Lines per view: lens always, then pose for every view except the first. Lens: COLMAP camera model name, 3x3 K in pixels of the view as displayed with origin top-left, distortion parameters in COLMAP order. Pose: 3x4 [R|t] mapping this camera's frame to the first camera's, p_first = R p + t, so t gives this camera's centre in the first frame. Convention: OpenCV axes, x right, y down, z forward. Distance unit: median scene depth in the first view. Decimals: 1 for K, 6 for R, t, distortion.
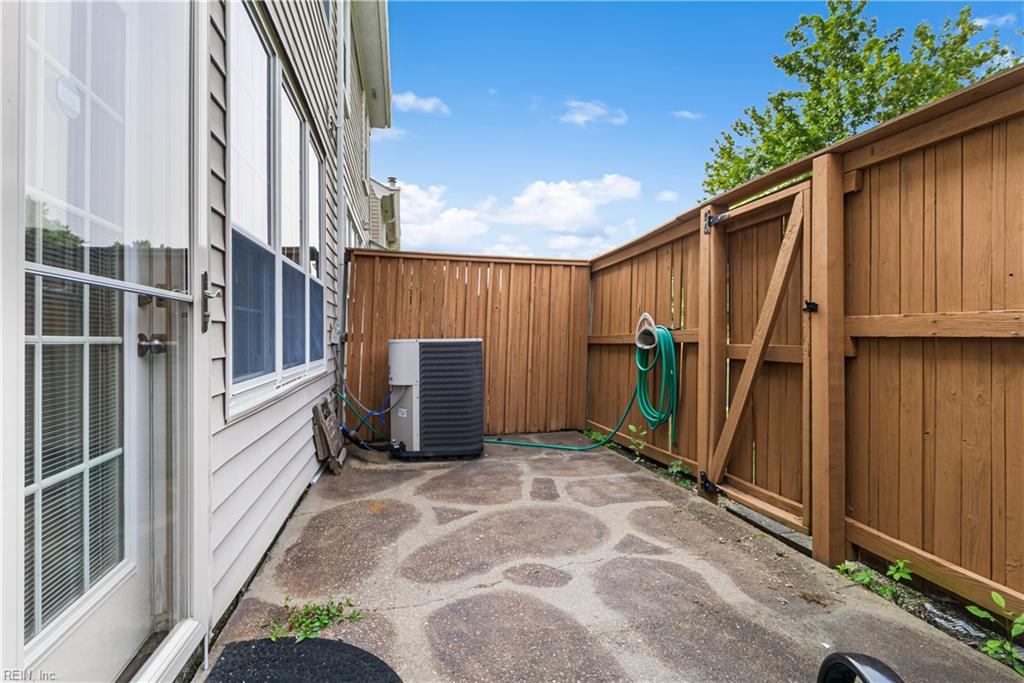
lens RADIAL K [[473.5, 0, 510.1], [0, 473.5, 339.2], [0, 0, 1]] dist [-0.020146, 0.012837]
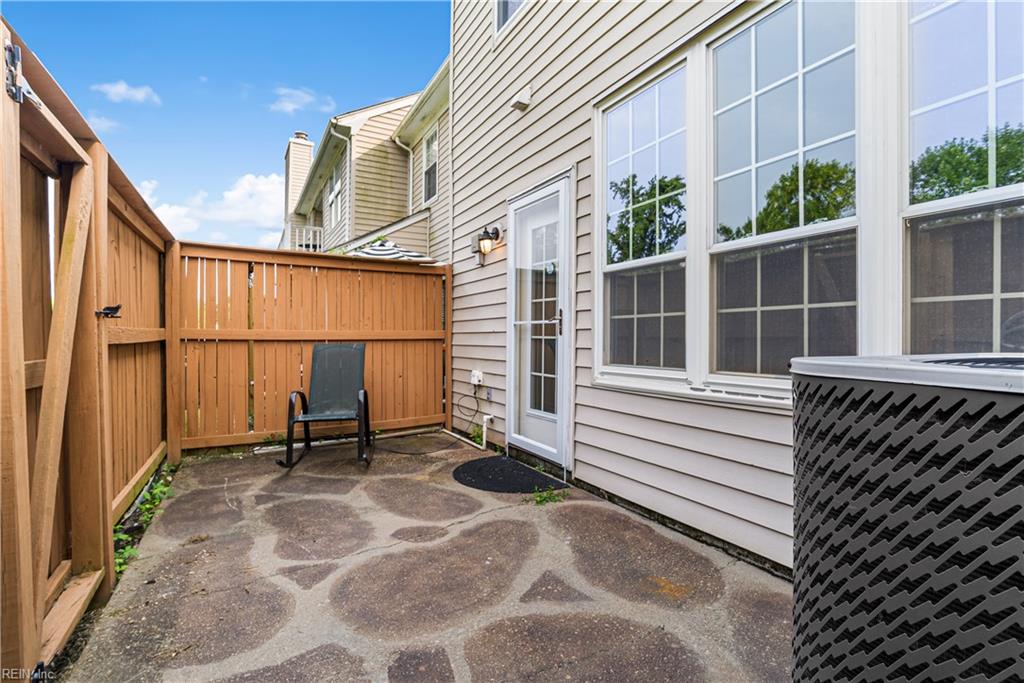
lens RADIAL K [[472.8, 0, 512.0], [0, 472.8, 341.5], [0, 0, 1]] dist [-0.000583, 0.000634]
pose [[-0.955881, 0.014307, -0.293406, 0.169866], [0.008540, 0.999745, 0.020928, -0.020751], [0.293631, 0.017499, -0.955759, 2.086700]]
